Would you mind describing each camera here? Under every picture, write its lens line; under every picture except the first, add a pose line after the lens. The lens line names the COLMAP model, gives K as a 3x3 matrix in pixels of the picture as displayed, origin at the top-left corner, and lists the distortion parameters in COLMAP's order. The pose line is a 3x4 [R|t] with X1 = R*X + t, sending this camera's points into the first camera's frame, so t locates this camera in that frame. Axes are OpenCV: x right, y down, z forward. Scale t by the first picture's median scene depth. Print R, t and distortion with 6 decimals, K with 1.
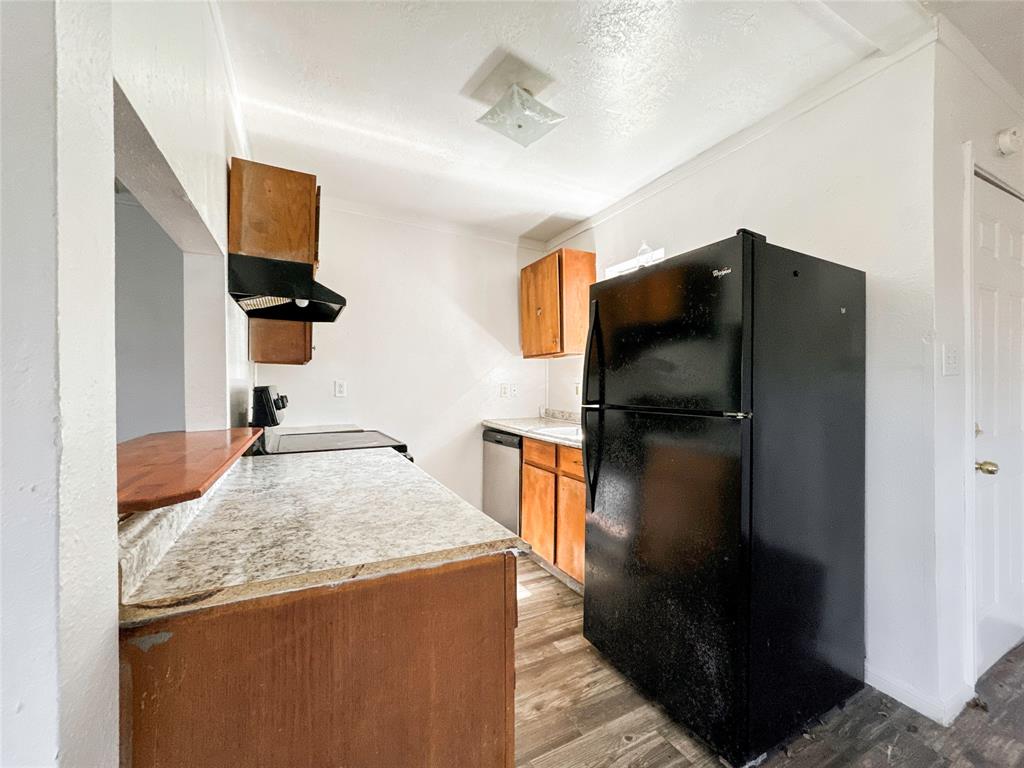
lens RADIAL K [[419.9, 0, 514.3], [0, 419.9, 382.0], [0, 0, 1]] dist [-0.023627, 0.009163]
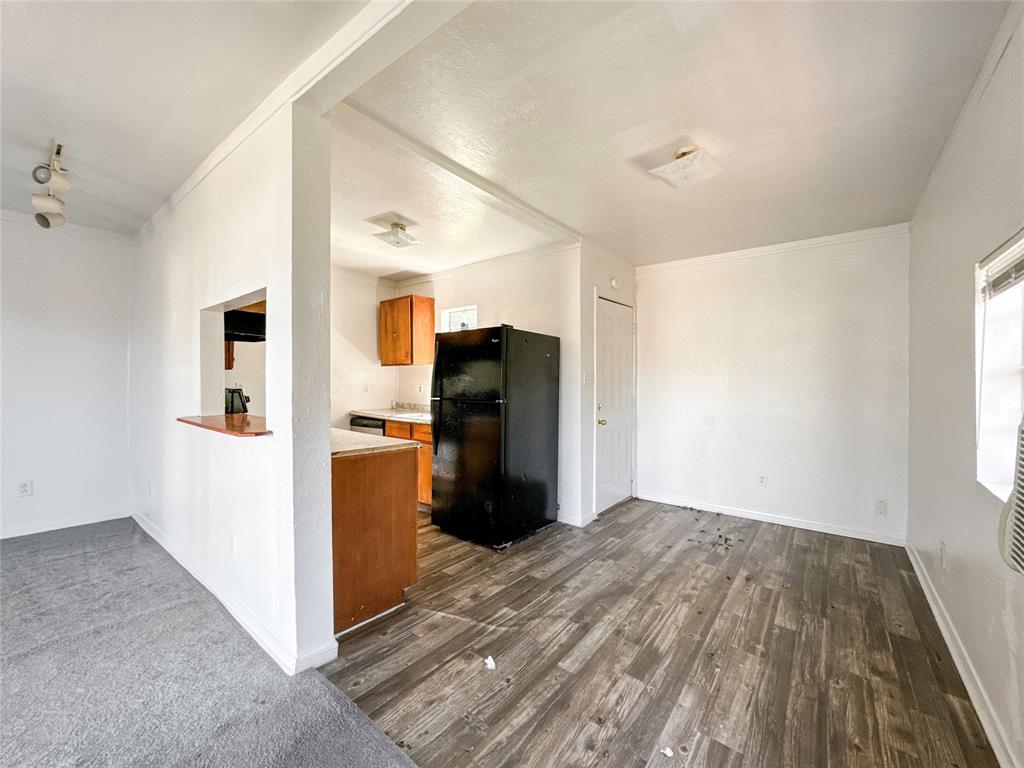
lens RADIAL K [[419.9, 0, 514.9], [0, 419.9, 381.8], [0, 0, 1]] dist [-0.023627, 0.009163]
pose [[0.915604, 0.005079, 0.402050, -0.165686], [-0.008916, 0.999931, 0.007673, -0.023478], [-0.401983, -0.010610, 0.915586, -0.572336]]
